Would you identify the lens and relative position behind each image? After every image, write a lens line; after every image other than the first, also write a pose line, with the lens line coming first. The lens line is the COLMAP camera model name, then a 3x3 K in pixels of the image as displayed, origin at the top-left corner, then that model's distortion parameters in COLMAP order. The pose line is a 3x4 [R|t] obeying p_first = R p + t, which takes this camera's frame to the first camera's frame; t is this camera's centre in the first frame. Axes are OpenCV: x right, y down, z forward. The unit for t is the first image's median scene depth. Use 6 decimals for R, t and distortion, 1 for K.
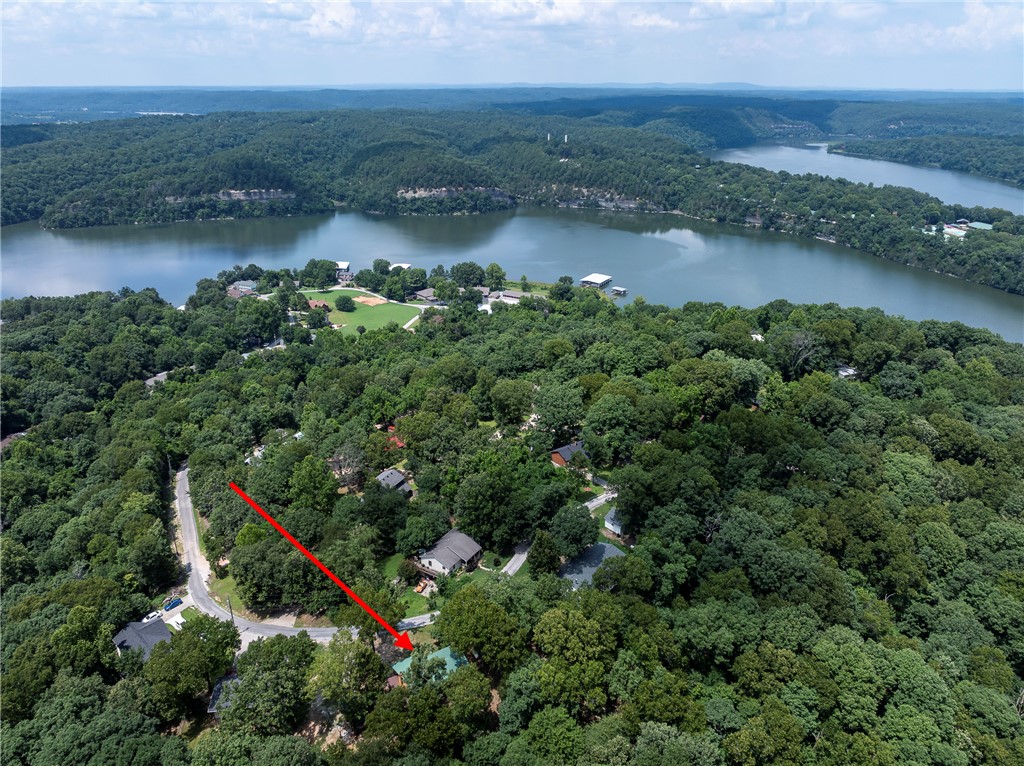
lens RADIAL K [[733.4, 0, 516.7], [0, 733.4, 385.9], [0, 0, 1]] dist [-0.034061, 0.019114]
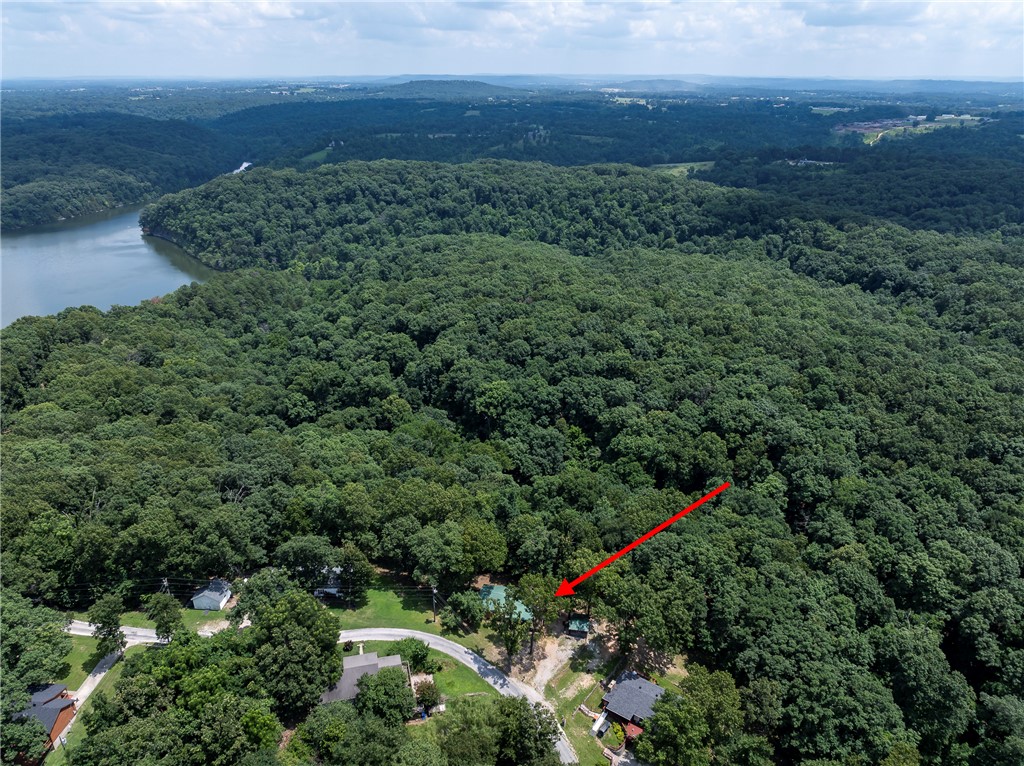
lens RADIAL K [[728.0, 0, 516.5], [0, 728.0, 383.3], [0, 0, 1]] dist [-0.030749, 0.014900]
pose [[-0.708054, -0.280555, 0.648035, -0.196014], [0.263986, 0.745992, 0.611399, -0.140546], [-0.654959, 0.603975, -0.454140, 0.337280]]
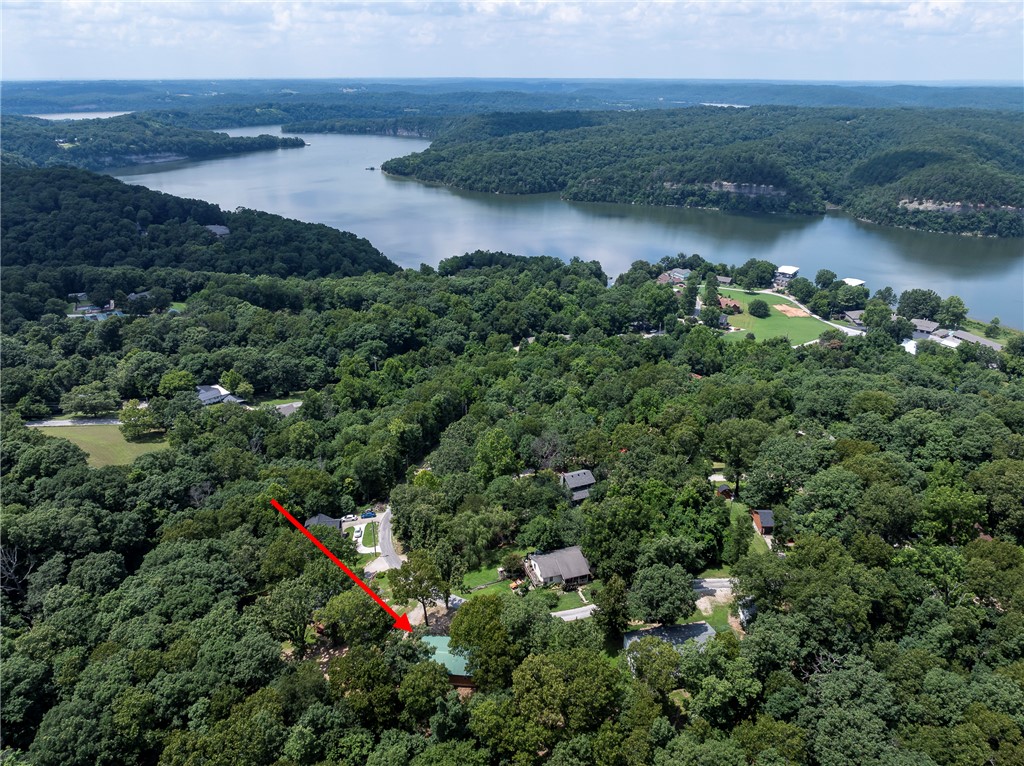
lens RADIAL K [[733.4, 0, 516.7], [0, 733.4, 385.9], [0, 0, 1]] dist [-0.034061, 0.019114]
pose [[0.762756, 0.251173, -0.595915, 0.121087], [-0.247081, 0.964770, 0.090385, -0.023105], [0.597623, 0.078298, 0.797945, 0.056770]]
